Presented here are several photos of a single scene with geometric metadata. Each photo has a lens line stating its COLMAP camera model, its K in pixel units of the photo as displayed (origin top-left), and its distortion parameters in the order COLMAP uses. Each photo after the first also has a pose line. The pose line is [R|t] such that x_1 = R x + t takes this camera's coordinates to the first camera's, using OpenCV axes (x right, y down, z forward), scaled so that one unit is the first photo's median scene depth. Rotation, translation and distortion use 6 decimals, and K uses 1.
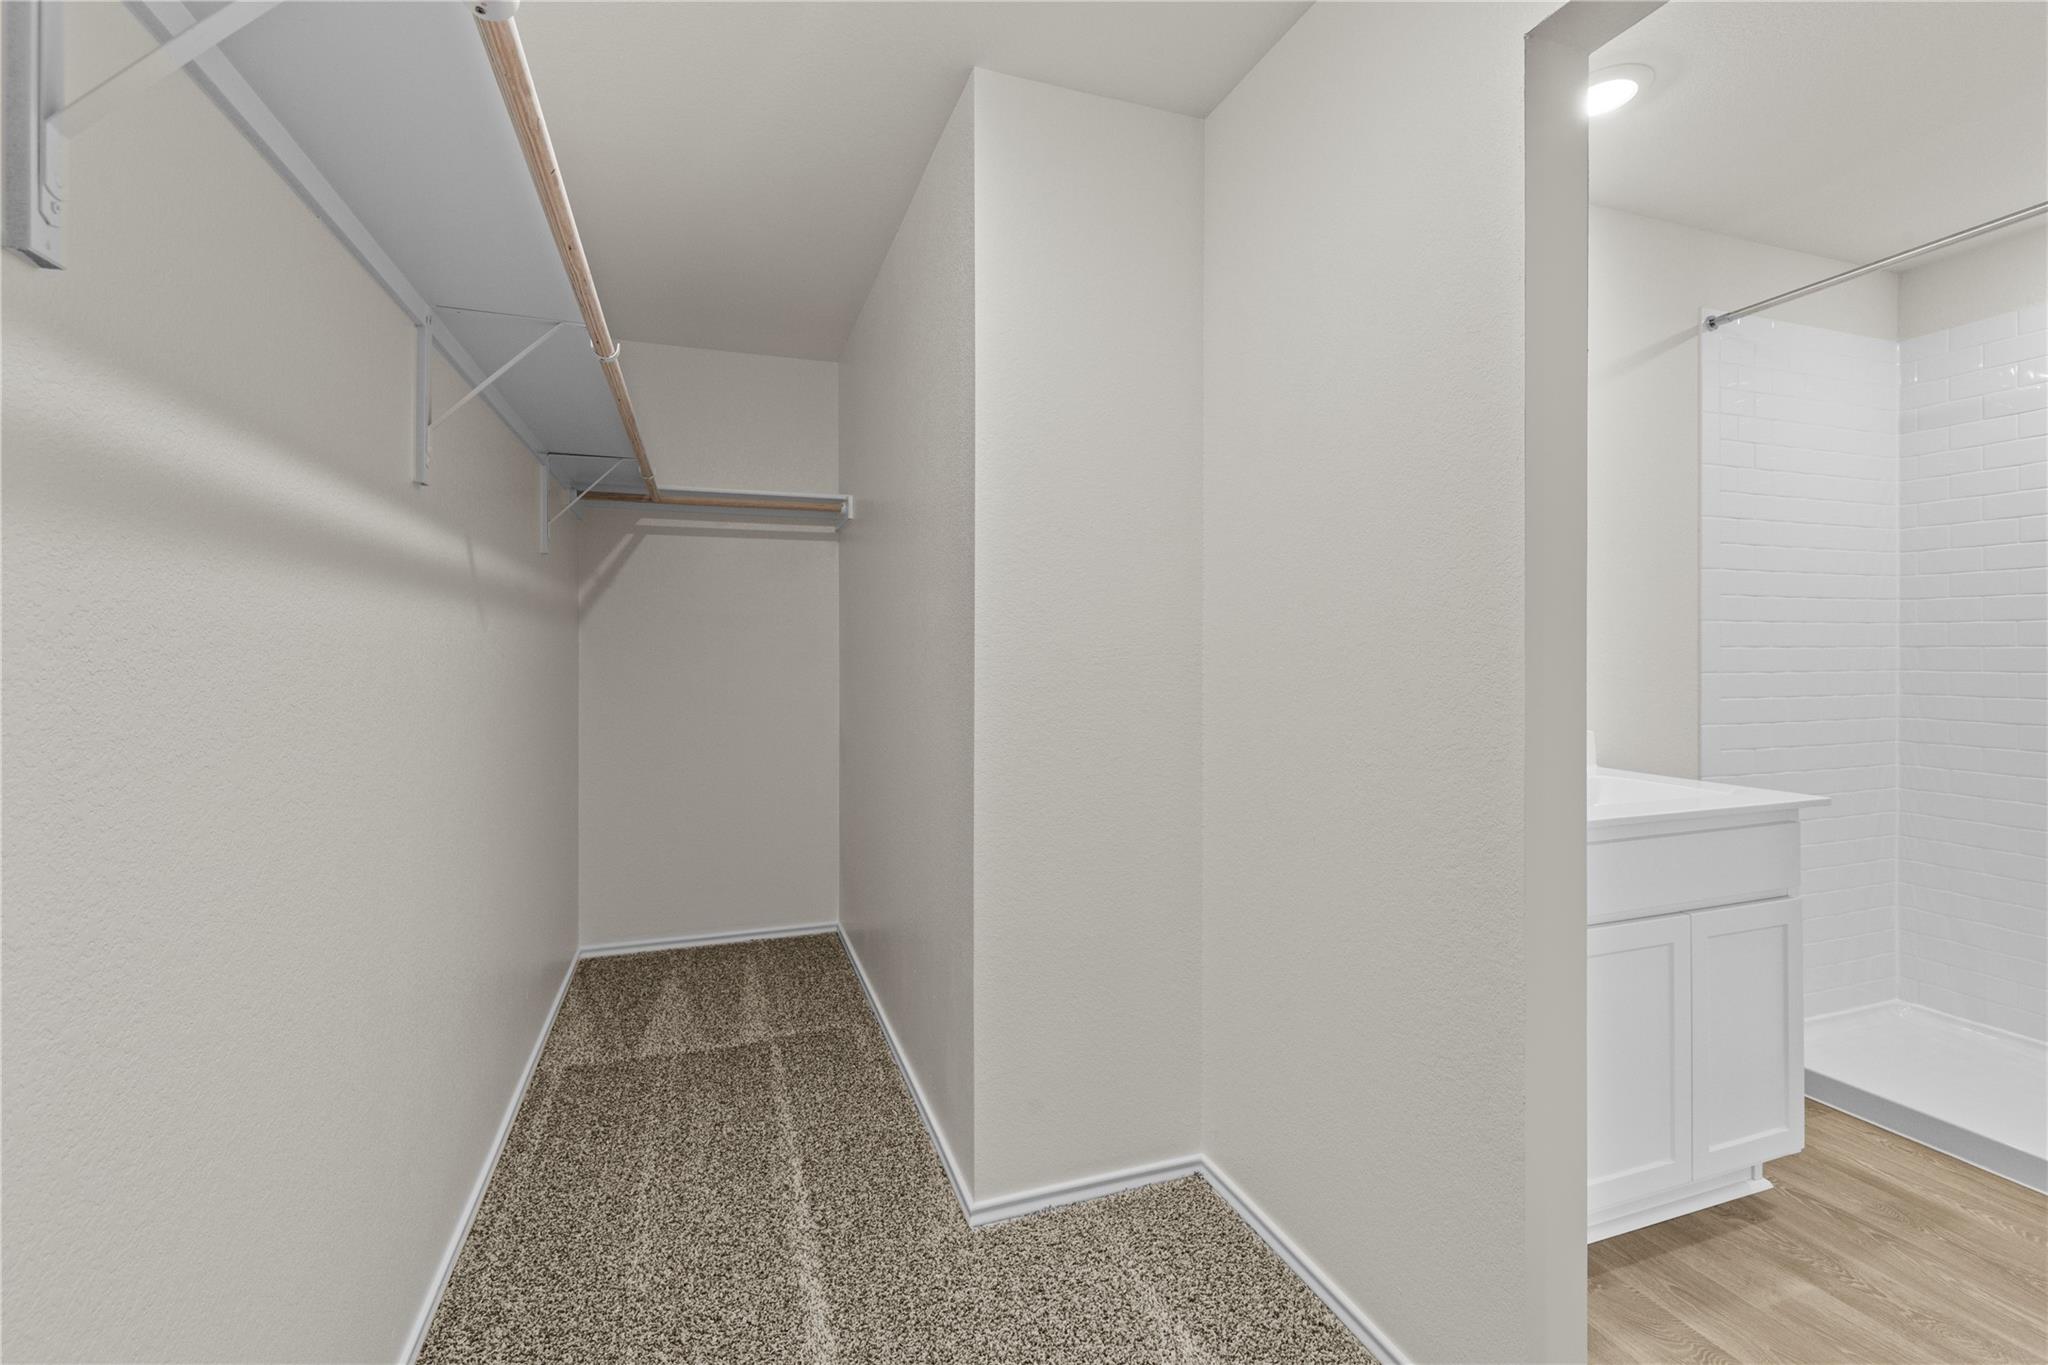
lens RADIAL K [[853.2, 0, 1023.6], [0, 853.2, 661.6], [0, 0, 1]] dist [-0.000456, -0.000669]
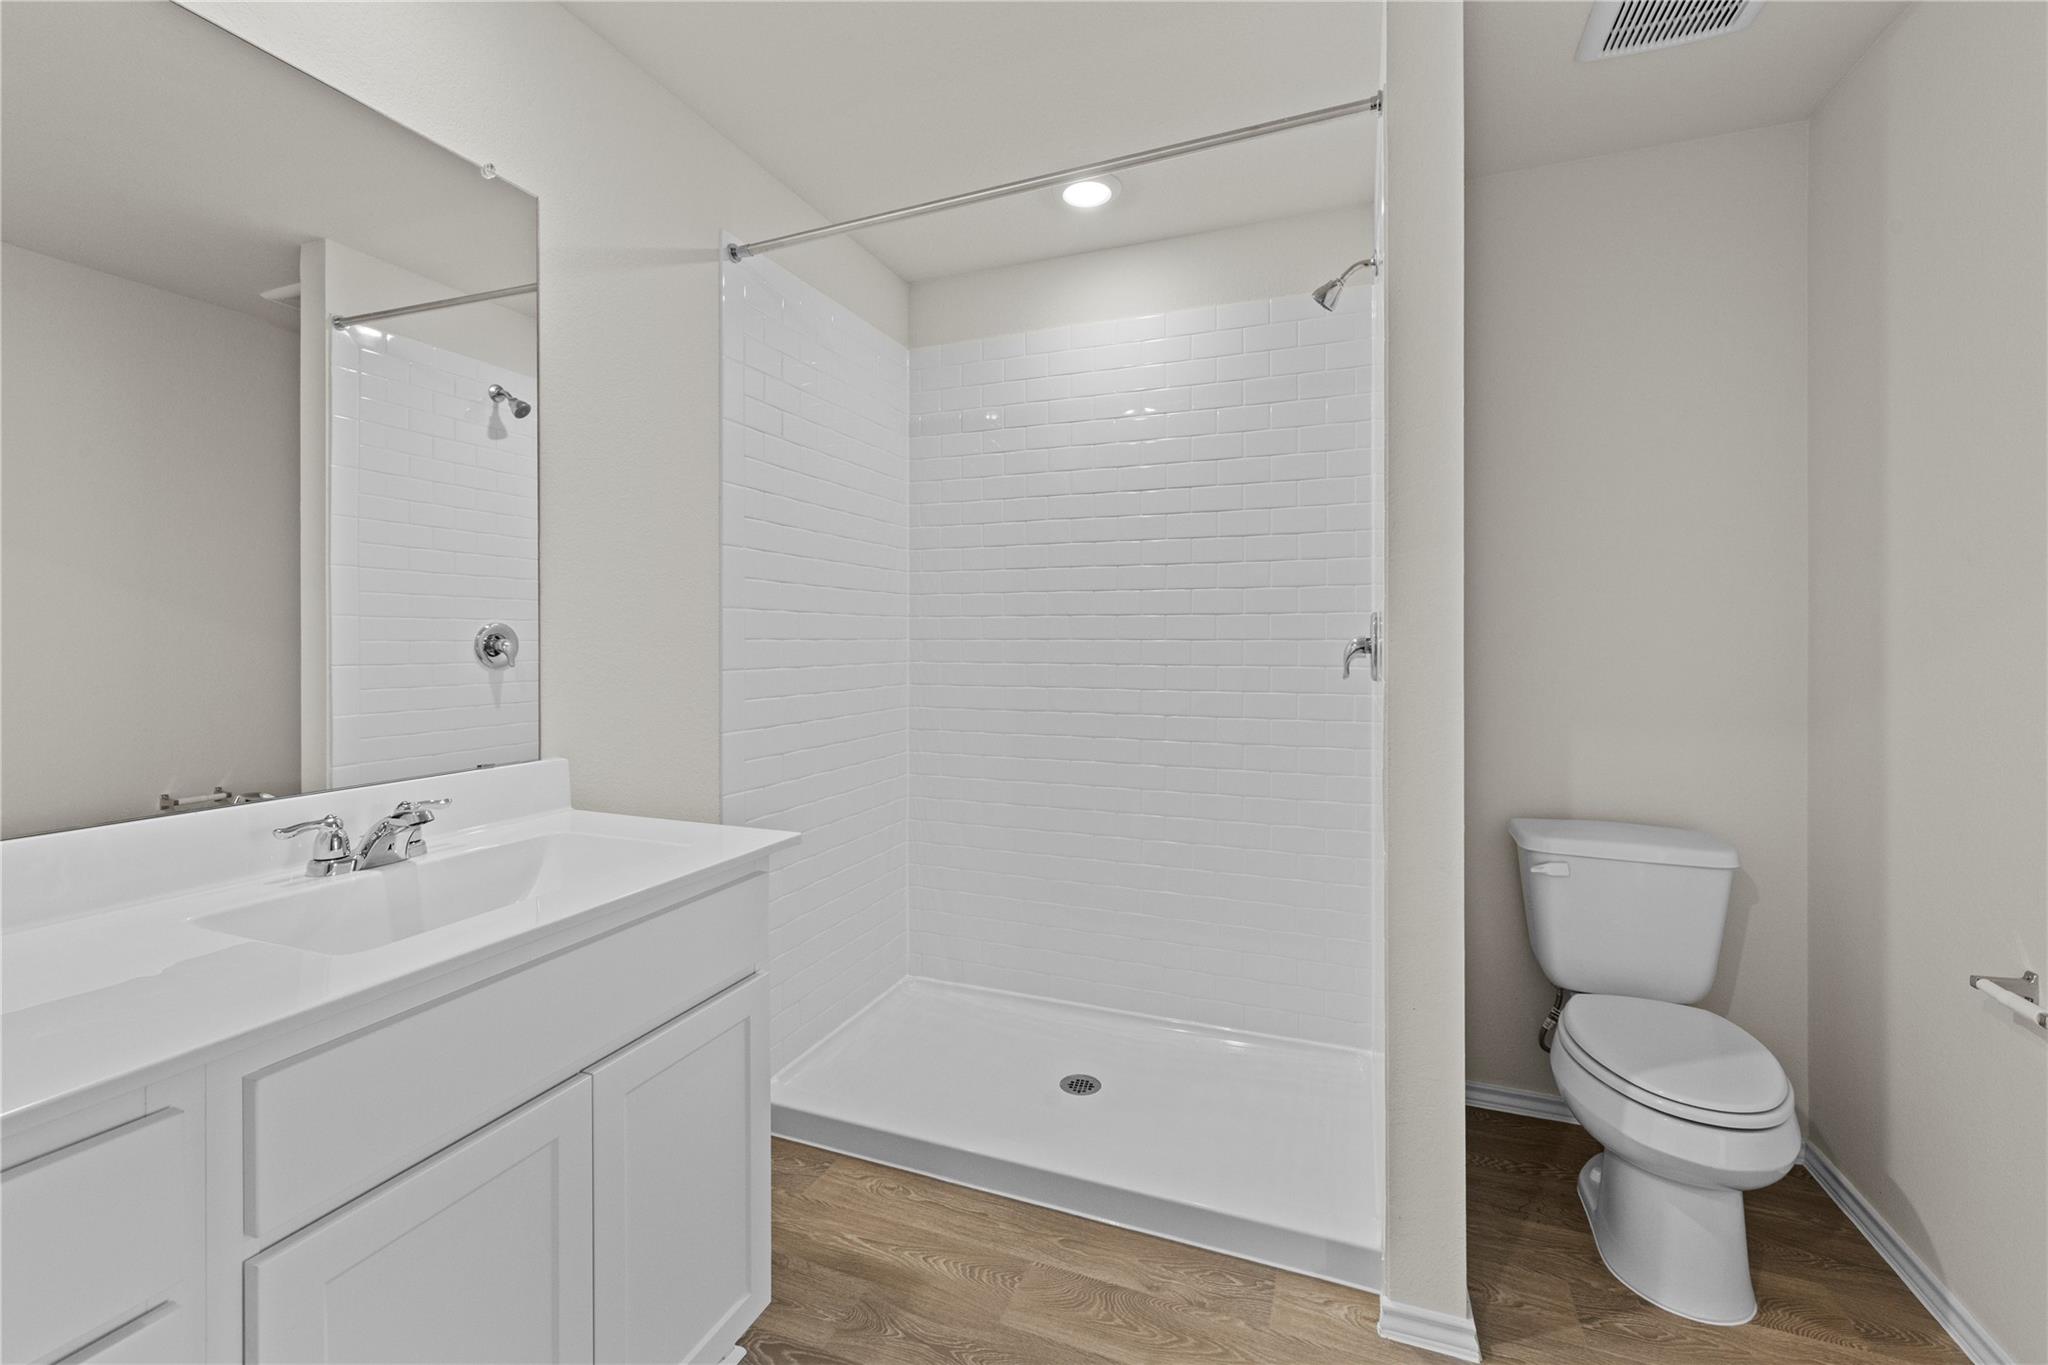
lens RADIAL K [[853.2, 0, 1011.3], [0, 853.2, 648.2], [0, 0, 1]] dist [-0.000456, -0.000669]
pose [[0.647495, -0.002340, 0.762066, 0.428511], [-0.000007, 0.999995, 0.003077, -0.014126], [-0.762070, -0.001997, 0.647492, 0.309831]]
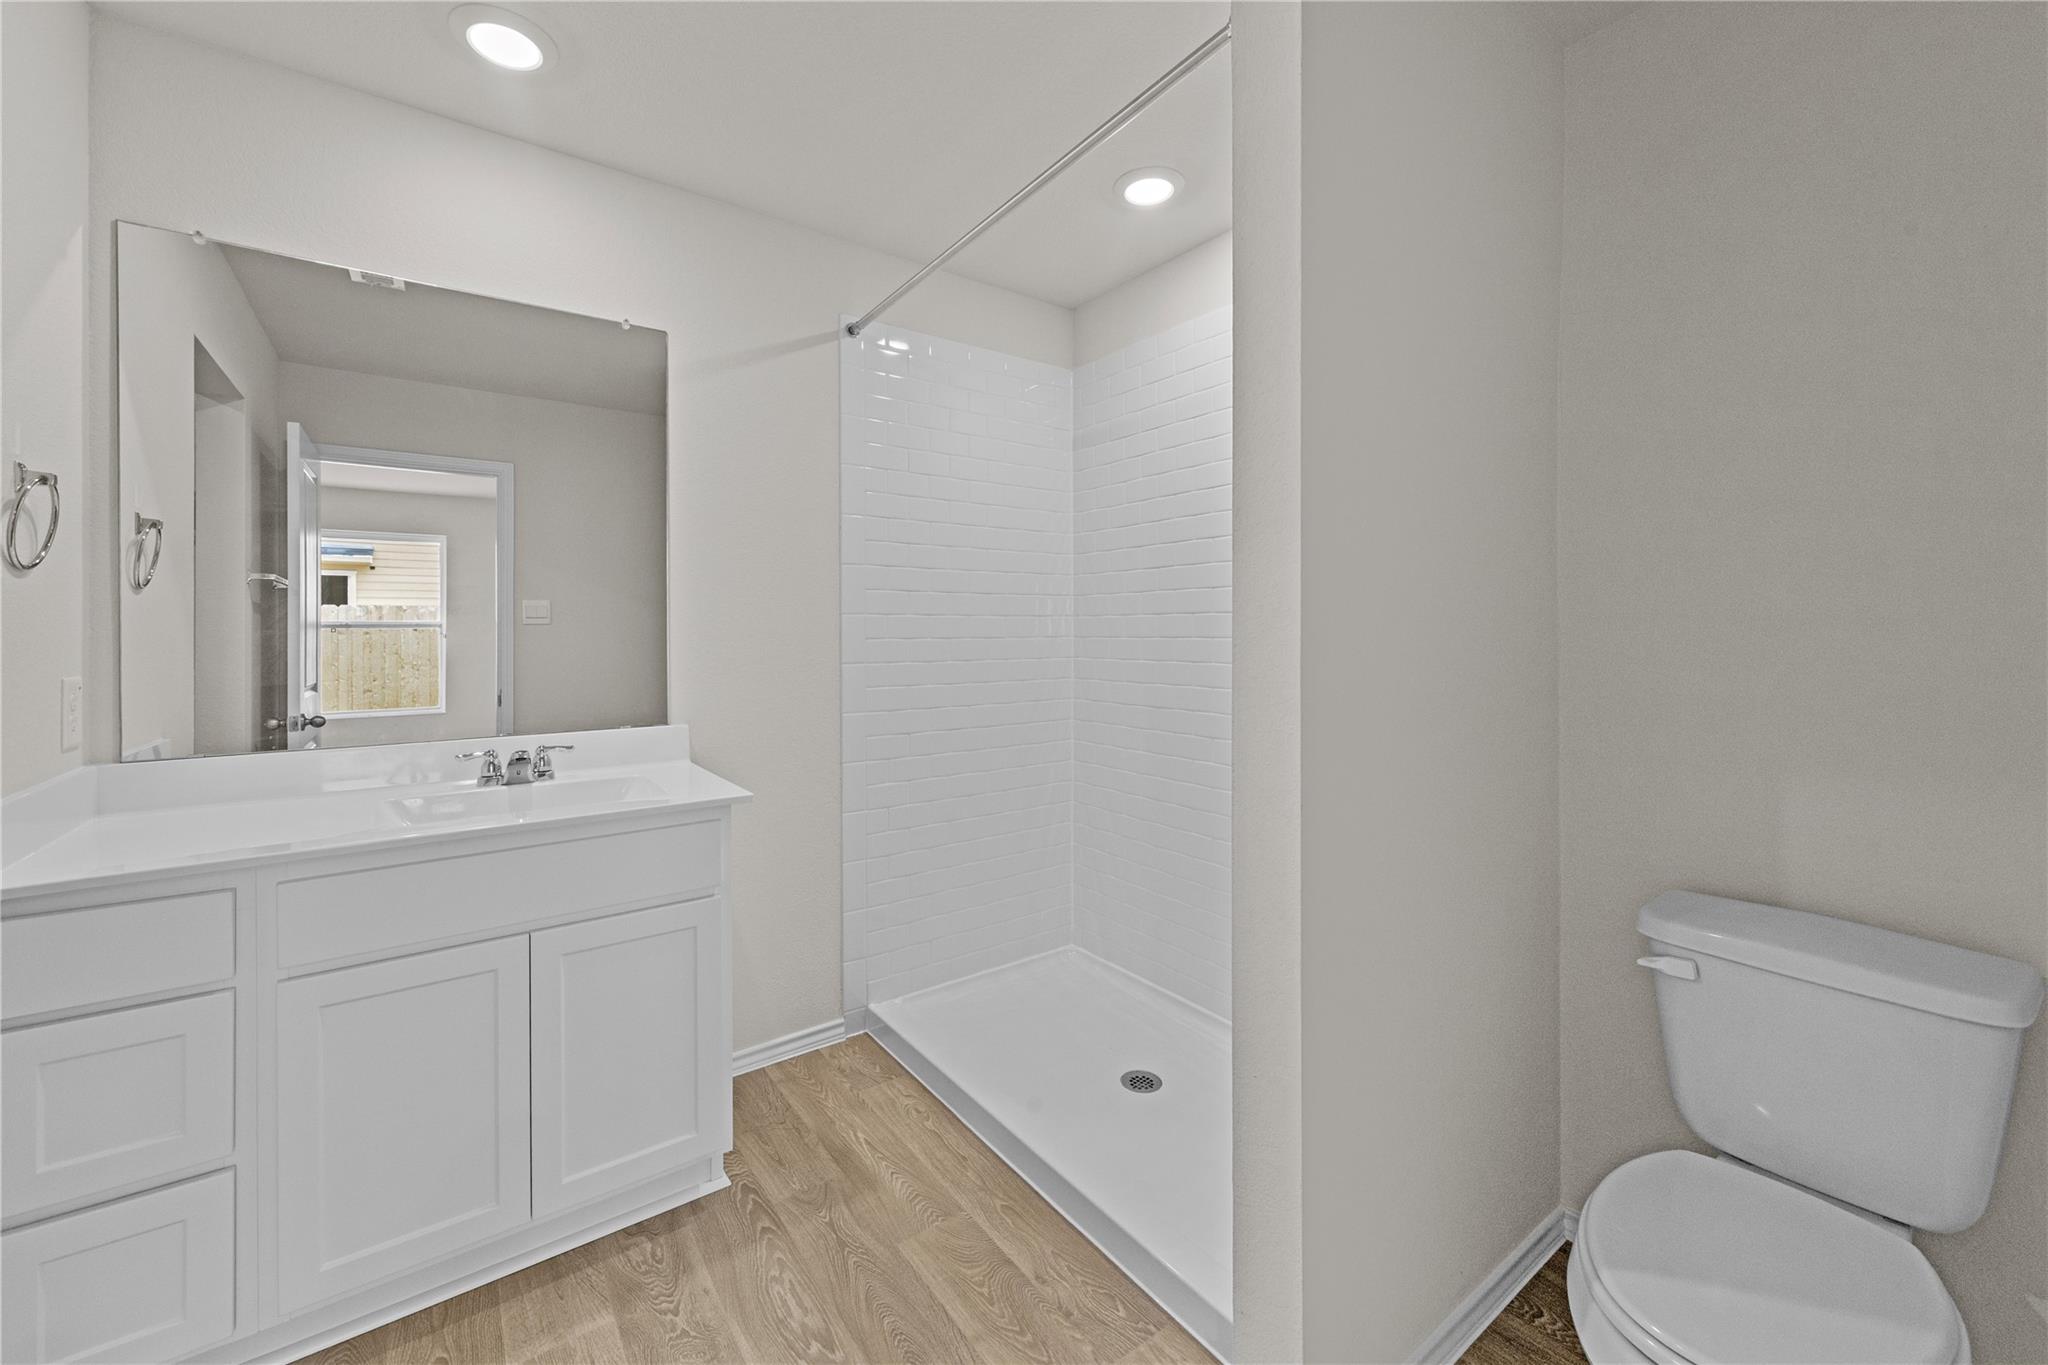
lens RADIAL K [[791.0, 0, 994.3], [0, 791.0, 644.0], [0, 0, 1]] dist [0.005965, -0.000388]
pose [[0.955812, -0.002908, 0.293964, 0.854594], [0.000289, 0.999960, 0.008949, -0.024971], [-0.293979, -0.008469, 0.955774, 0.021462]]
